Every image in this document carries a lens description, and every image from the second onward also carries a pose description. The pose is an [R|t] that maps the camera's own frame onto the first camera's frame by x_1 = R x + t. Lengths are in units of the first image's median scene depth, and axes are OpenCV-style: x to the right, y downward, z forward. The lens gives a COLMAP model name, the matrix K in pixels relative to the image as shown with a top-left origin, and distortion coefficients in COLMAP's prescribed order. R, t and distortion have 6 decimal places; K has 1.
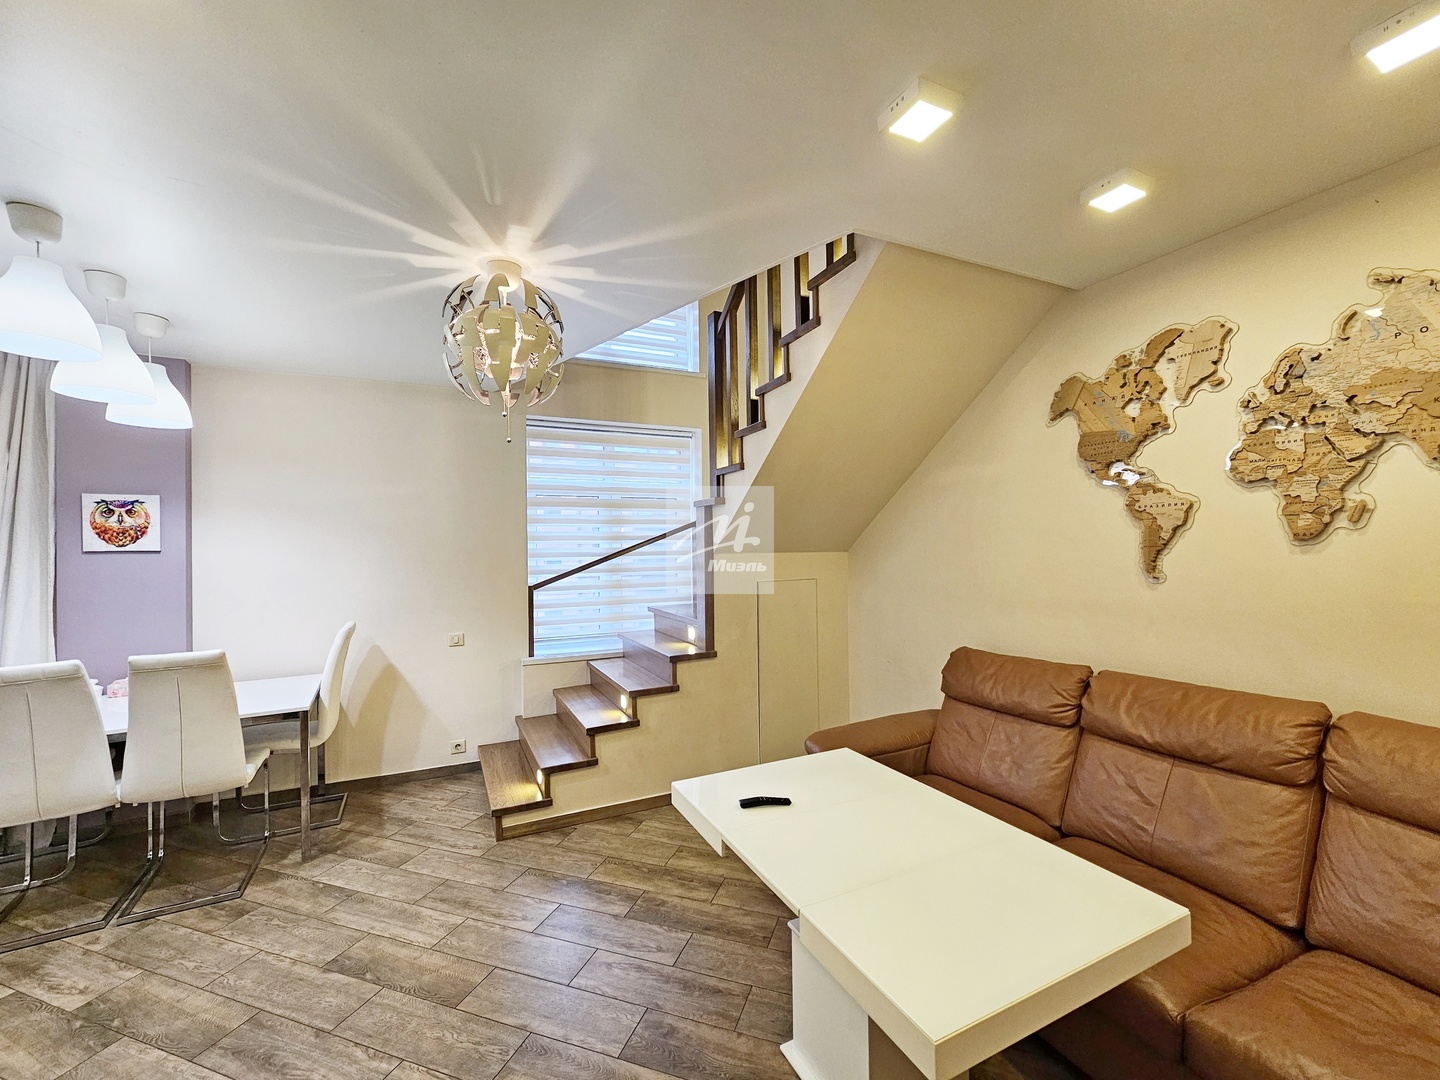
lens RADIAL K [[590.5, 0, 720.5], [0, 590.5, 543.3], [0, 0, 1]] dist [-0.001719, 0.001216]
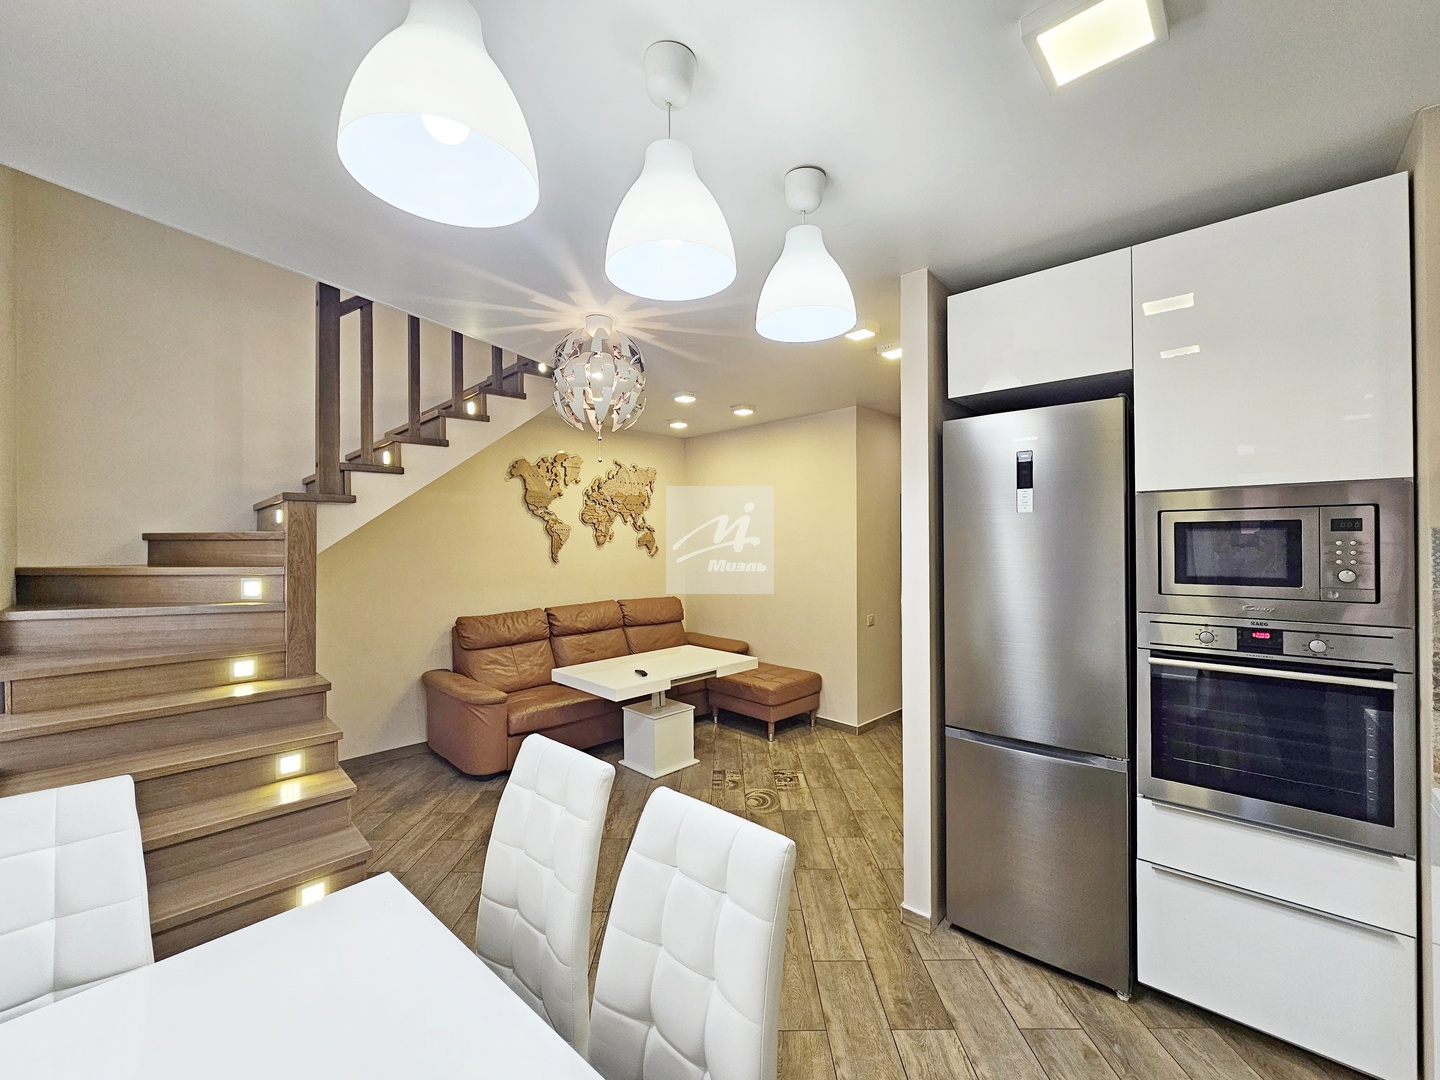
lens RADIAL K [[590.5, 0, 728.4], [0, 590.5, 543.5], [0, 0, 1]] dist [-0.001719, 0.001216]
pose [[-0.331271, 0.010975, 0.943472, -1.170012], [0.004891, 0.999939, -0.009915, 0.010049], [-0.943523, 0.001330, -0.331304, 0.836282]]
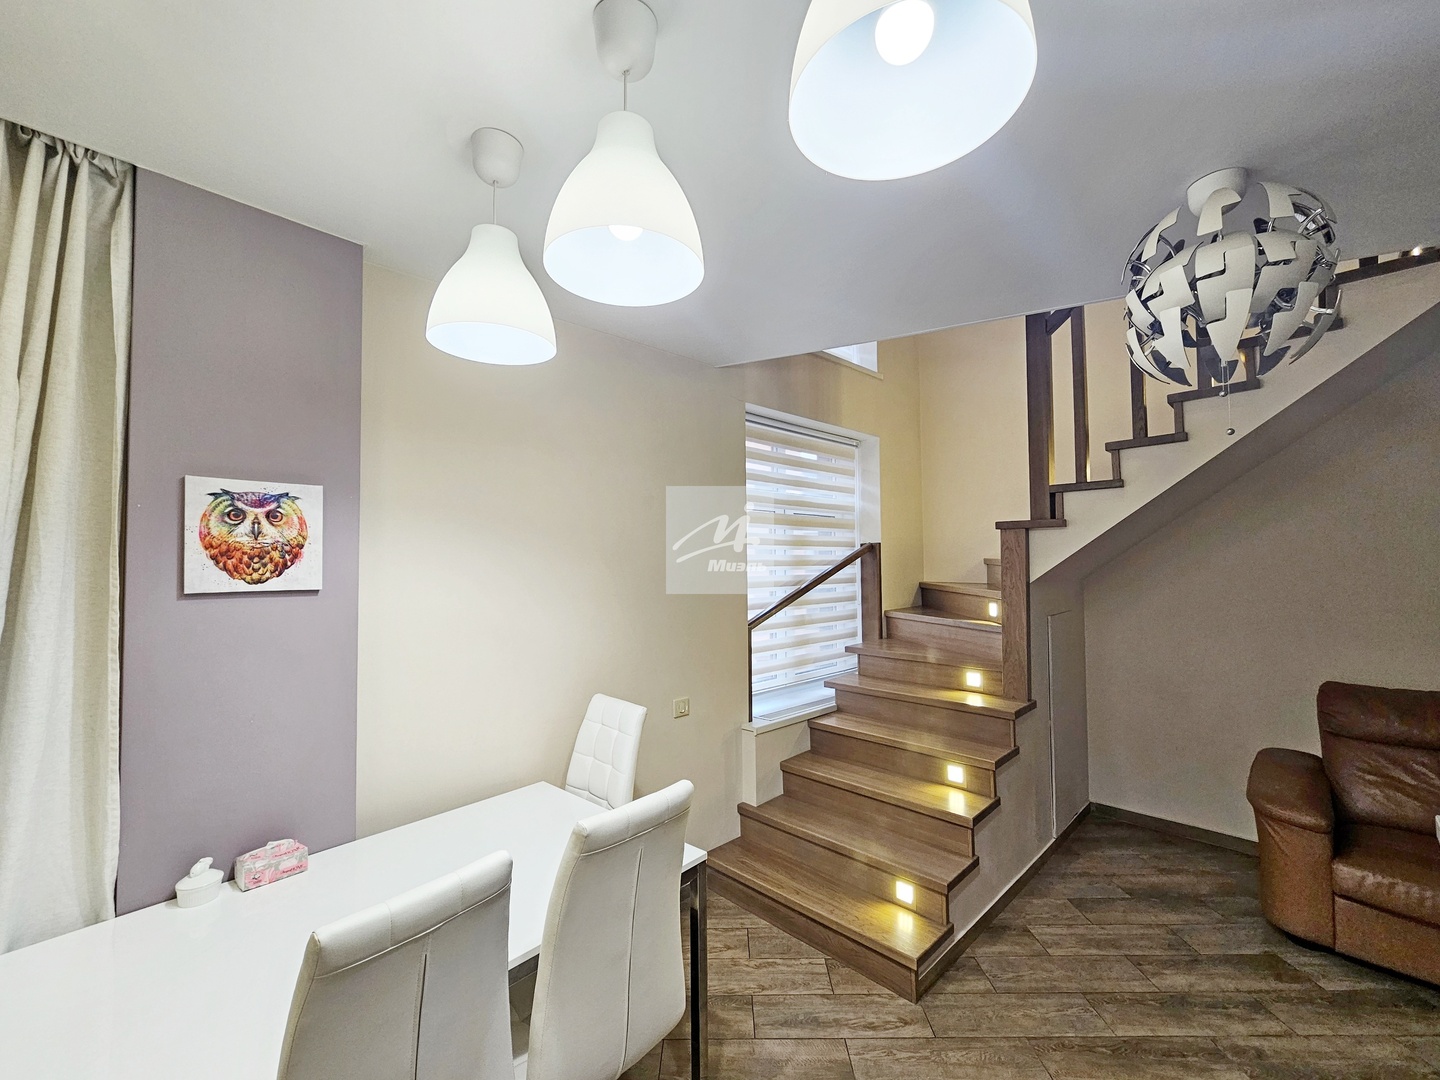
lens RADIAL K [[590.5, 0, 720.8], [0, 590.5, 538.5], [0, 0, 1]] dist [-0.001719, 0.001216]
pose [[0.944405, 0.018055, 0.328288, -0.828065], [-0.006312, 0.999303, -0.036801, -0.016982], [-0.328724, 0.032683, 0.943860, 0.395865]]
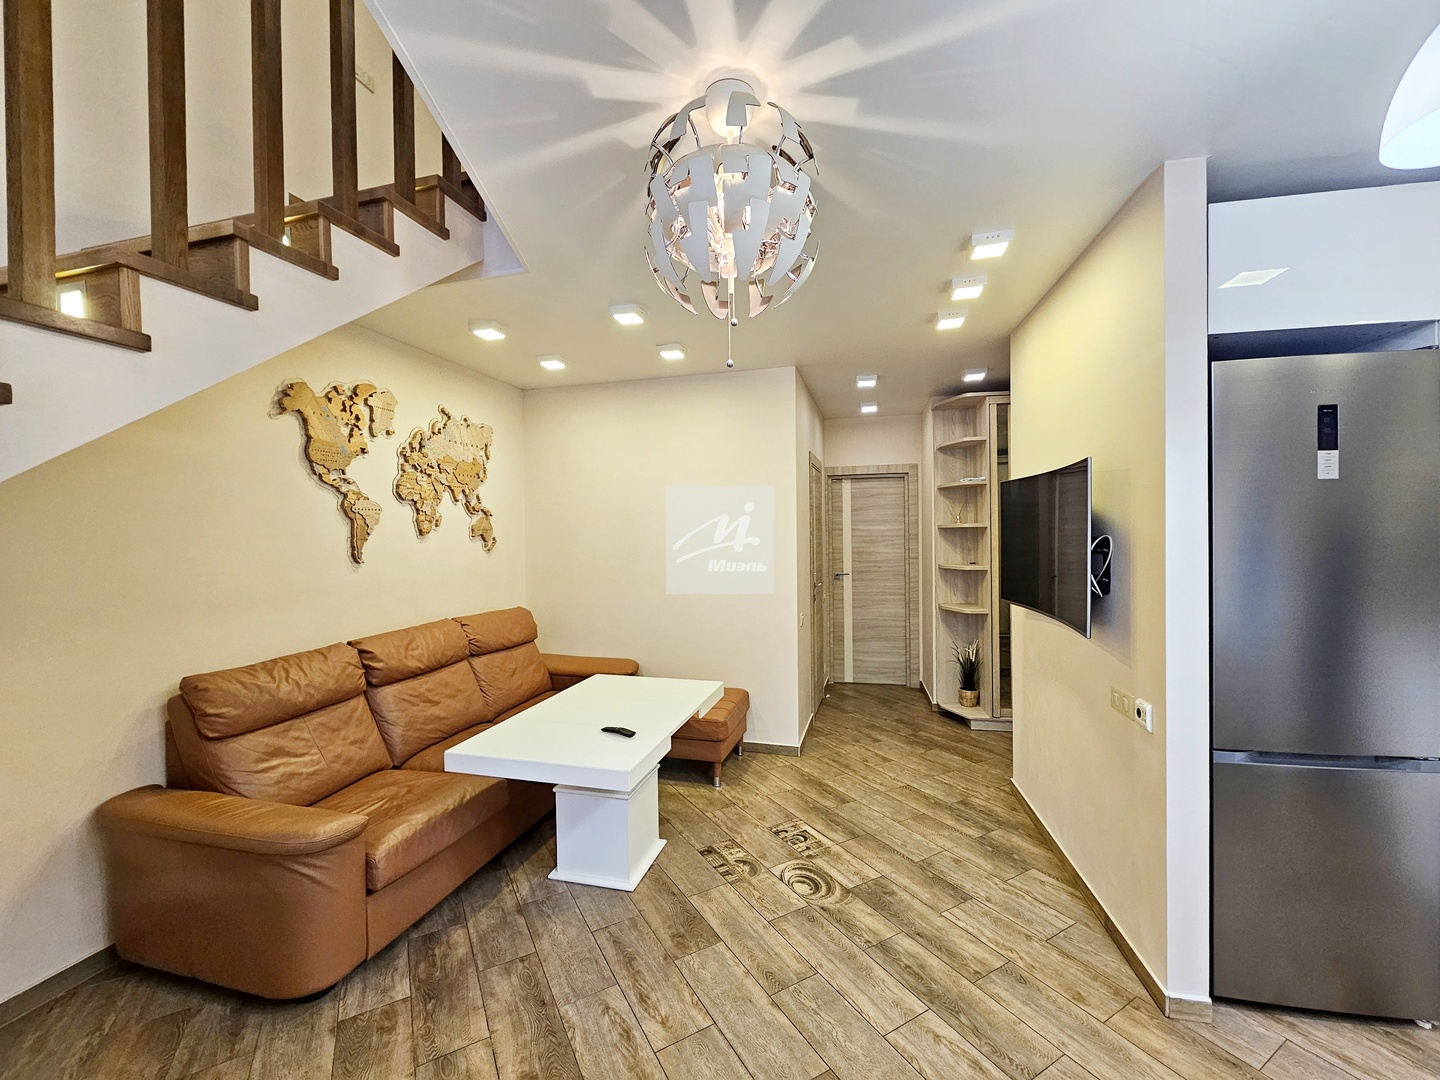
lens RADIAL K [[590.5, 0, 725.4], [0, 590.5, 542.5], [0, 0, 1]] dist [-0.001719, 0.001216]
pose [[-0.756455, 0.012611, 0.653924, -0.568367], [0.018098, 0.999835, 0.001653, 0.018453], [-0.653795, 0.013085, -0.756558, 1.092066]]
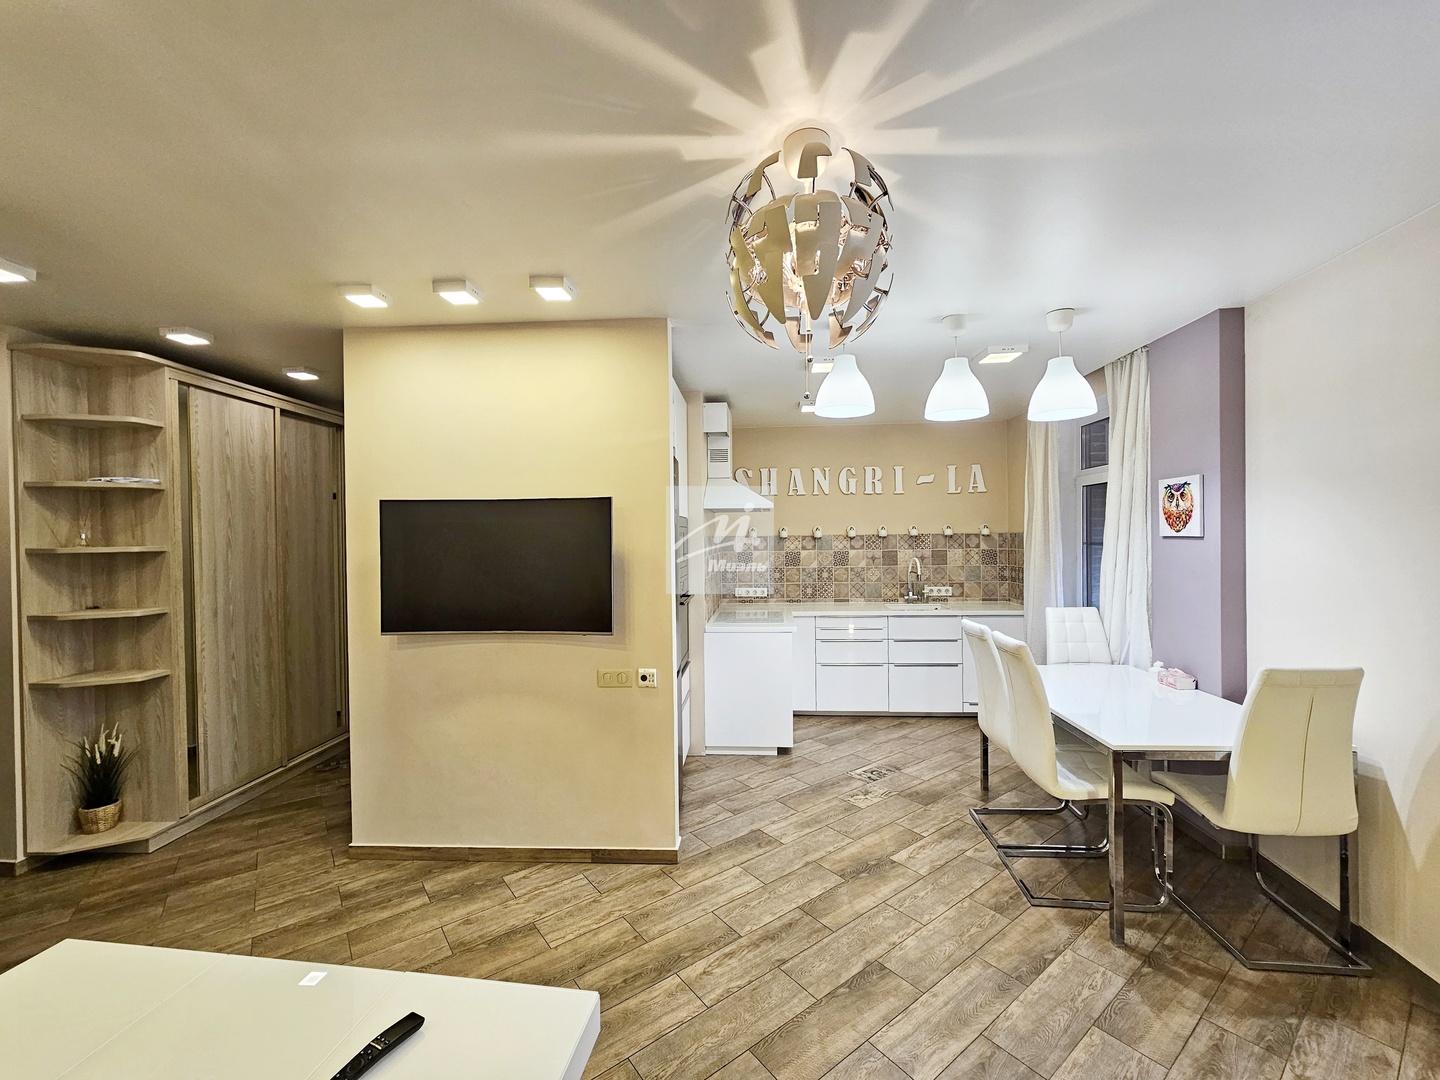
lens RADIAL K [[590.5, 0, 724.0], [0, 590.5, 536.1], [0, 0, 1]] dist [-0.001719, 0.001216]
pose [[-0.552427, 0.018619, -0.833353, 0.203938], [0.025652, 0.999657, 0.005330, -0.011757], [0.833166, -0.018433, -0.552715, 0.942253]]
